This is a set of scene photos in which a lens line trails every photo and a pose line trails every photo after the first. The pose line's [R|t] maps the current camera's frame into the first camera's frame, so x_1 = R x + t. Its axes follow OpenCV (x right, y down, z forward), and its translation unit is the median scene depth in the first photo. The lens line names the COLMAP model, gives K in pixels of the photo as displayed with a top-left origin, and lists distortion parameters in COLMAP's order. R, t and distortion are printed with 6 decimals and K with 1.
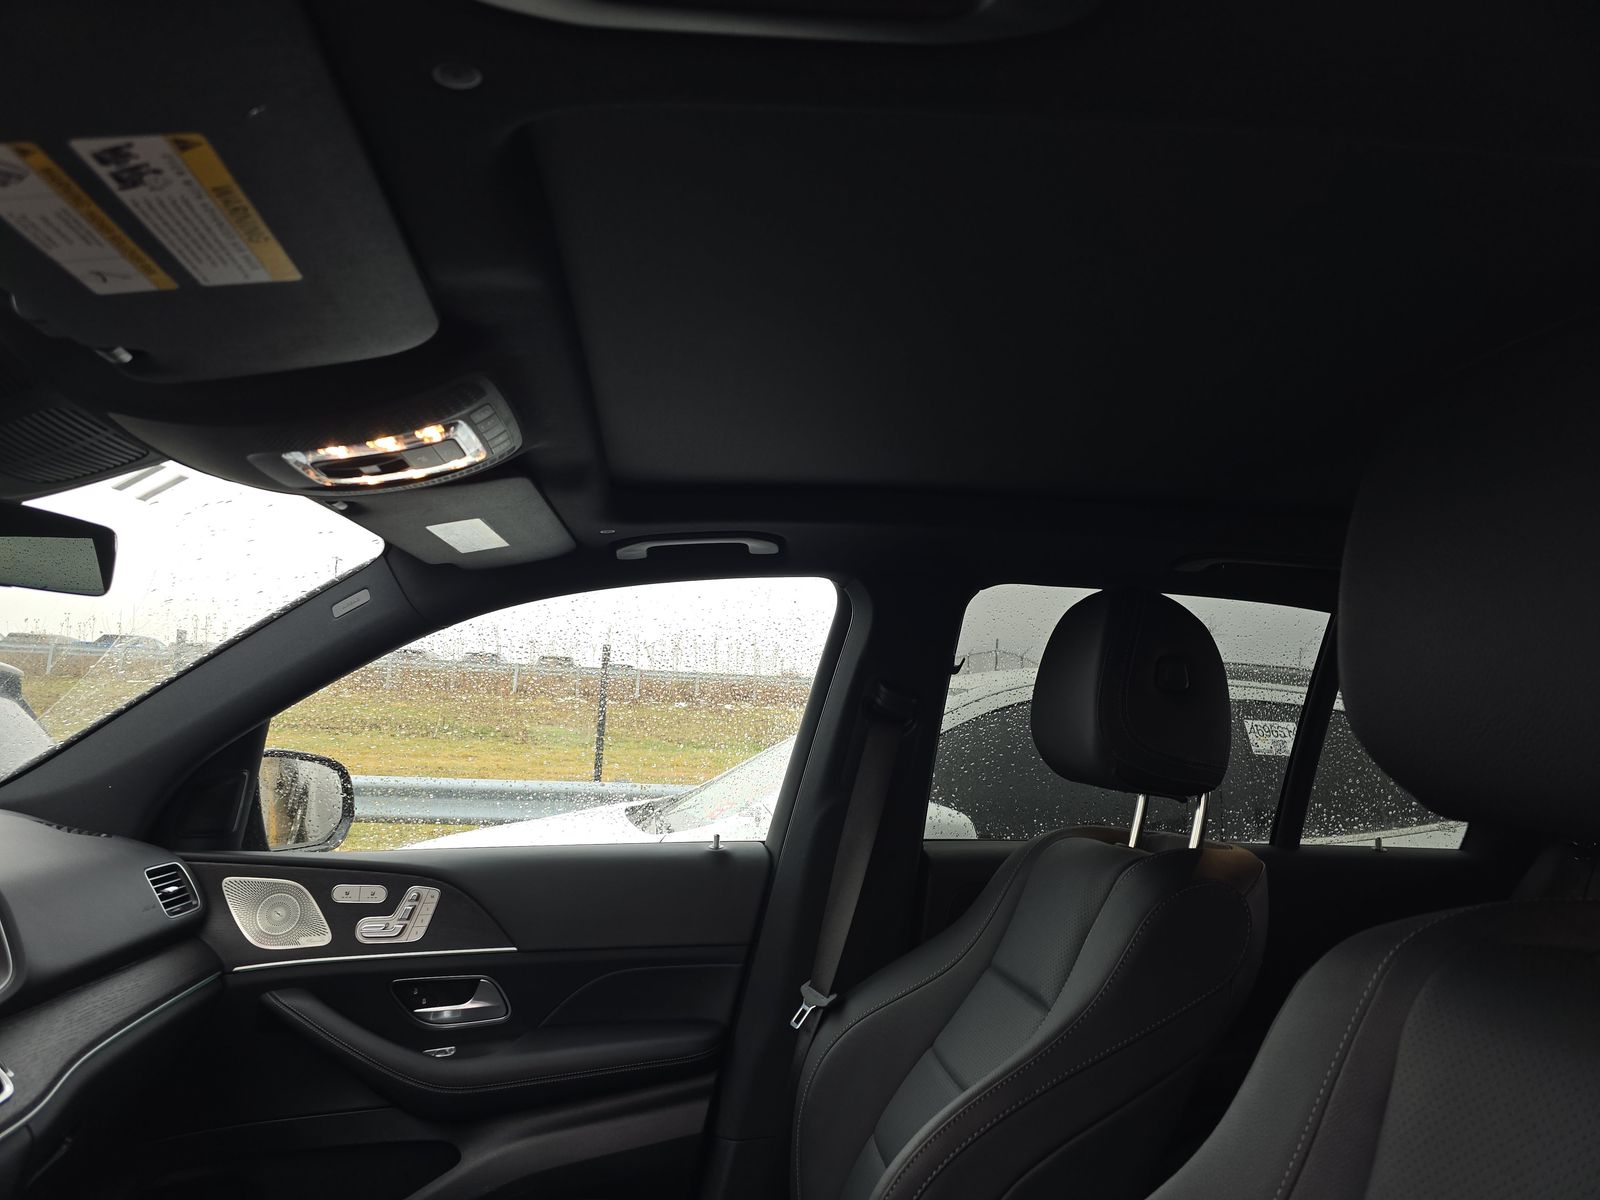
lens RADIAL K [[1061.8, 0, 805.3], [0, 1061.8, 594.5], [0, 0, 1]] dist [0.031107, -0.023101]
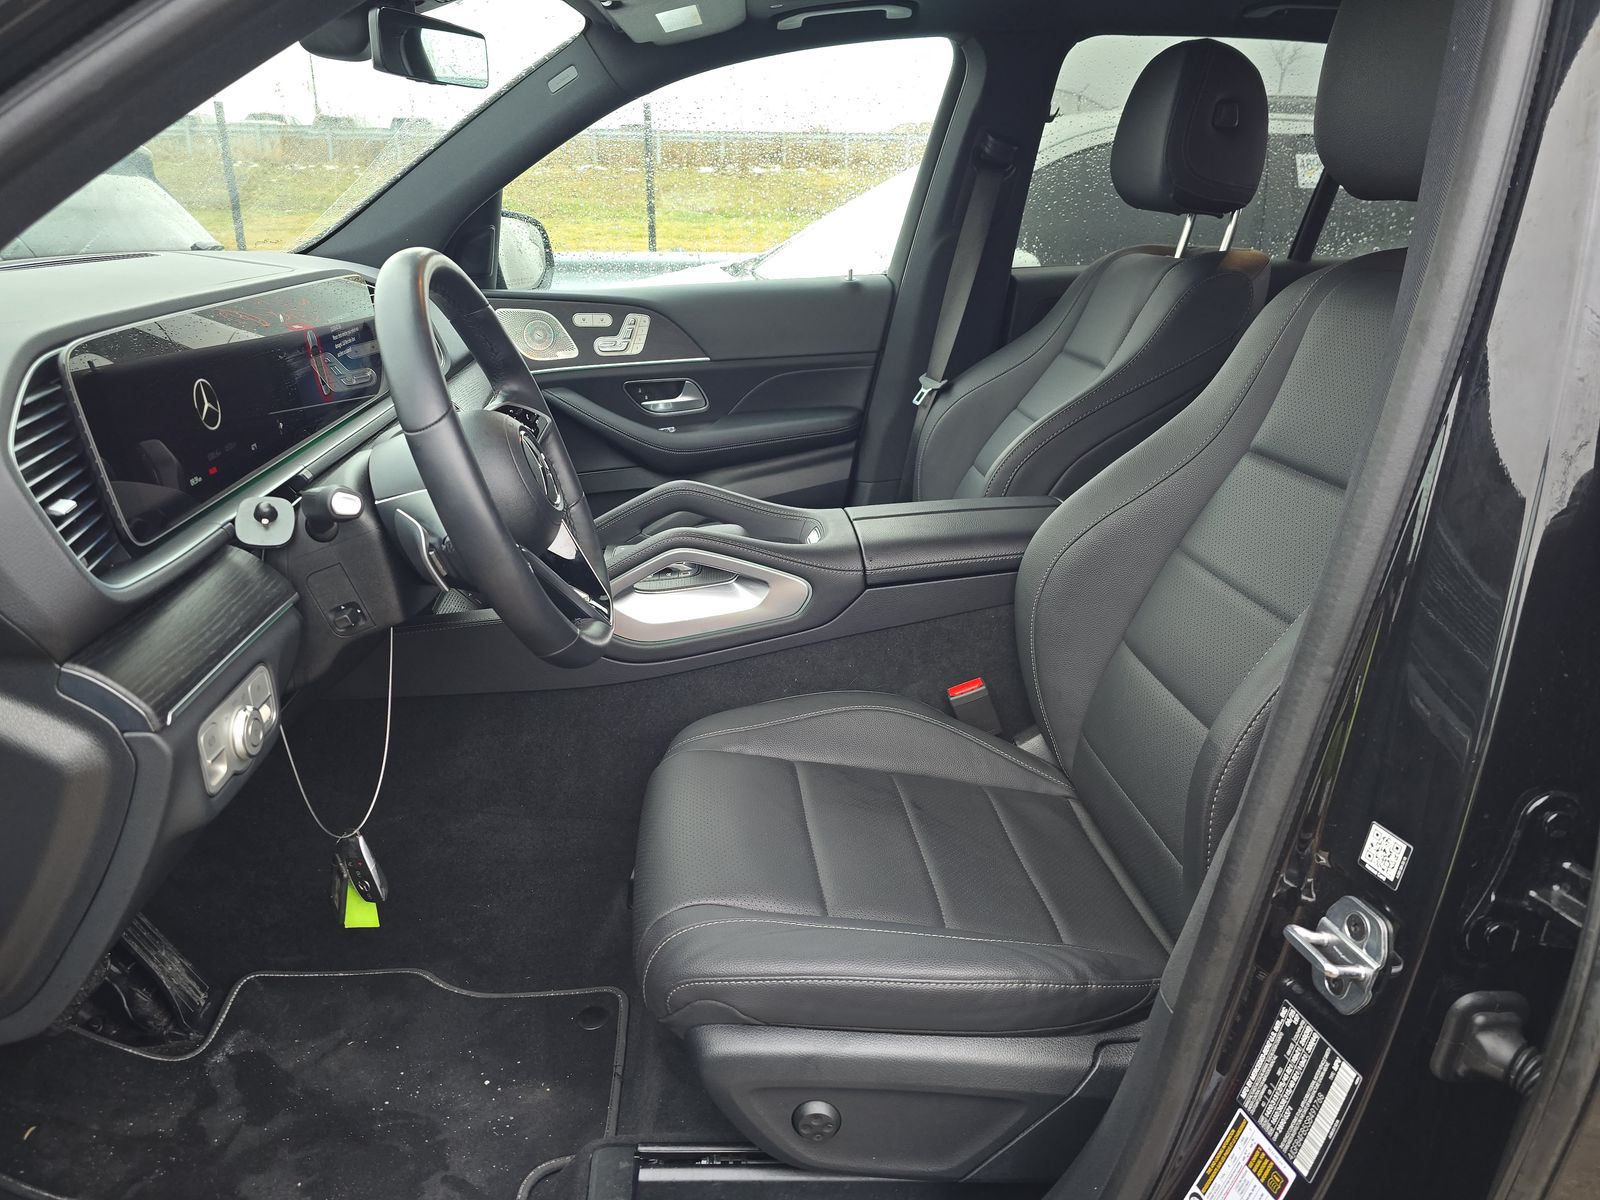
lens RADIAL K [[1061.8, 0, 795.9], [0, 1061.8, 601.7], [0, 0, 1]] dist [0.031107, -0.023101]
pose [[0.999006, -0.023349, -0.037974, -0.118547], [0.037886, 0.893609, 0.447245, 0.005087], [0.023491, -0.448239, 0.893605, -0.366823]]
